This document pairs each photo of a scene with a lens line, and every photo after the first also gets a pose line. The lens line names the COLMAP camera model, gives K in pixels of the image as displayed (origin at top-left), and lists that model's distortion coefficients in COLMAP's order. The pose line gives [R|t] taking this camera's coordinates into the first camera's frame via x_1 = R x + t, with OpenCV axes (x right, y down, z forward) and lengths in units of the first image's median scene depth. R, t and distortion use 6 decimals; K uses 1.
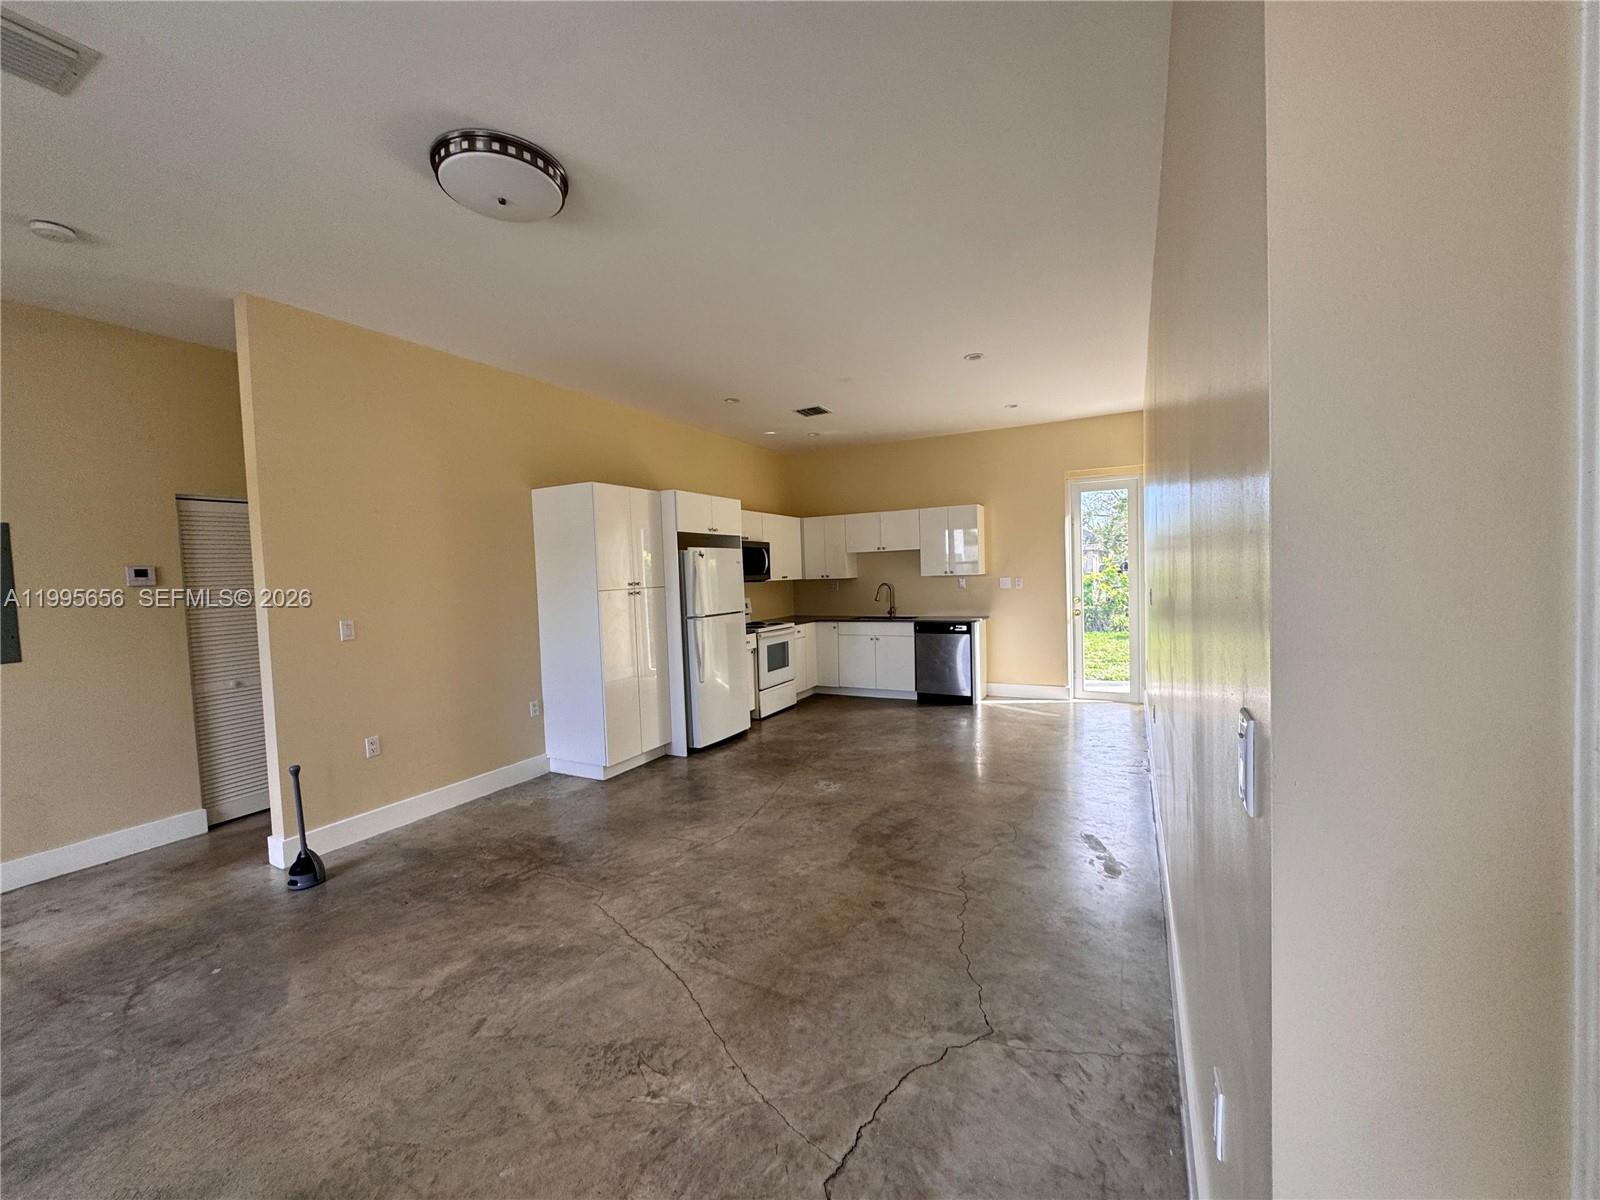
lens RADIAL K [[635.9, 0, 800.0], [0, 635.9, 600.0], [0, 0, 1]] dist [0.000002, -0.000121]
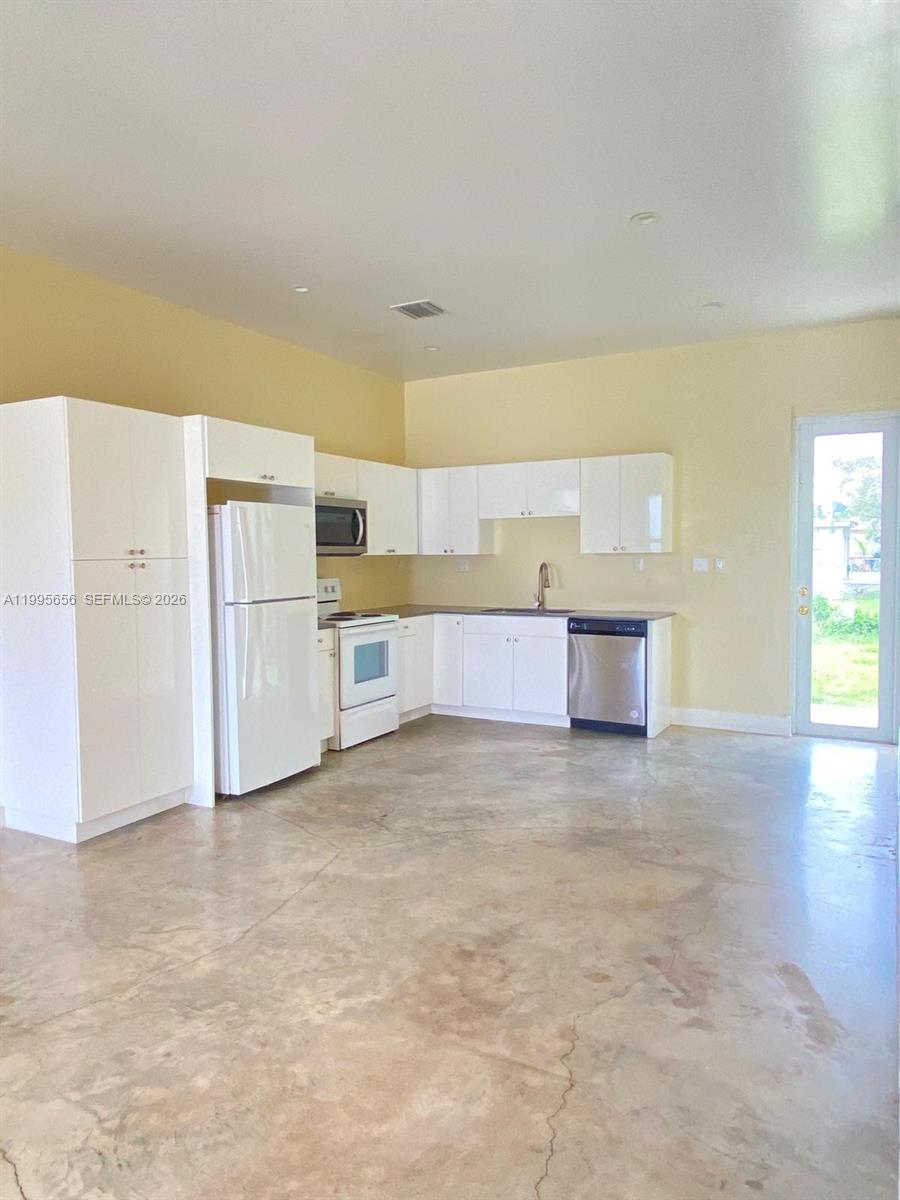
lens RADIAL K [[803.3, 0, 450.0], [0, 803.3, 600.0], [0, 0, 1]] dist [0.074911, -0.083596]
pose [[0.999472, 0.023720, -0.022186, 0.083248], [-0.023288, 0.999538, 0.019513, 0.000419], [0.022638, -0.018986, 0.999563, 0.126325]]
